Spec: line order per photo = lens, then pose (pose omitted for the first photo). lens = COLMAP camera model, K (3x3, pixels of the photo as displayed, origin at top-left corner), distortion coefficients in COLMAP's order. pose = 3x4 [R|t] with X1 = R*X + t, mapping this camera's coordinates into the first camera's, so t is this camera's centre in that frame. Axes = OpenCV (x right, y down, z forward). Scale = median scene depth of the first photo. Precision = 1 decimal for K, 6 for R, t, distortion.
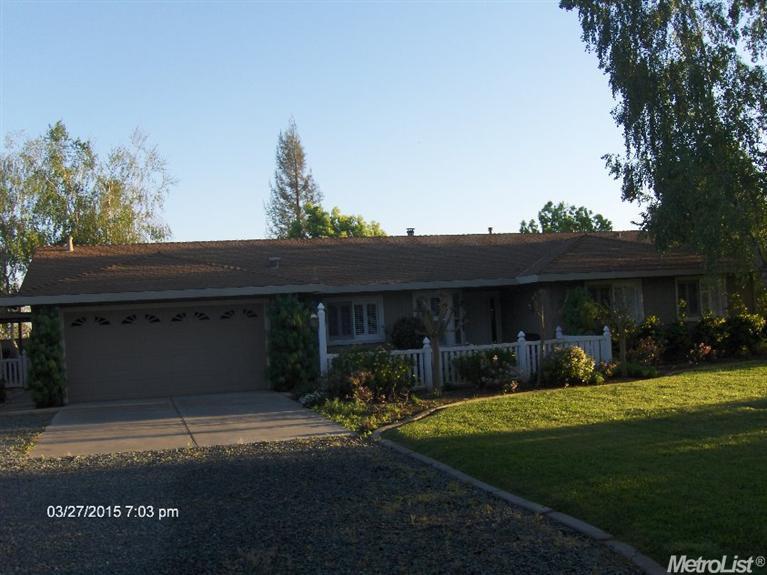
lens RADIAL K [[818.4, 0, 383.5], [0, 818.4, 287.5], [0, 0, 1]] dist [-0.222200, 0.148200]
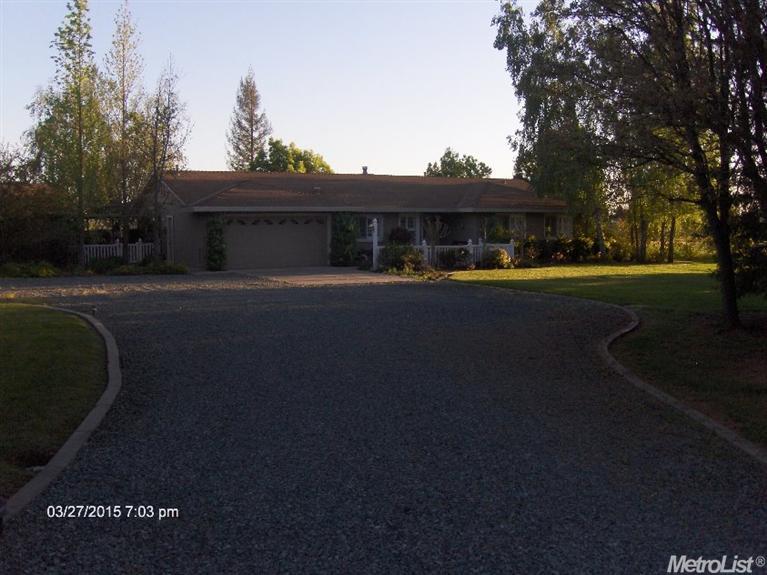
lens RADIAL K [[818.4, 0, 383.5], [0, 818.4, 287.5], [0, 0, 1]] dist [-0.222200, 0.148200]
pose [[0.973916, 0.035237, 0.224155, -0.347809], [-0.059901, 0.992751, 0.104201, -0.015037], [-0.218859, -0.114910, 0.968967, -0.613066]]
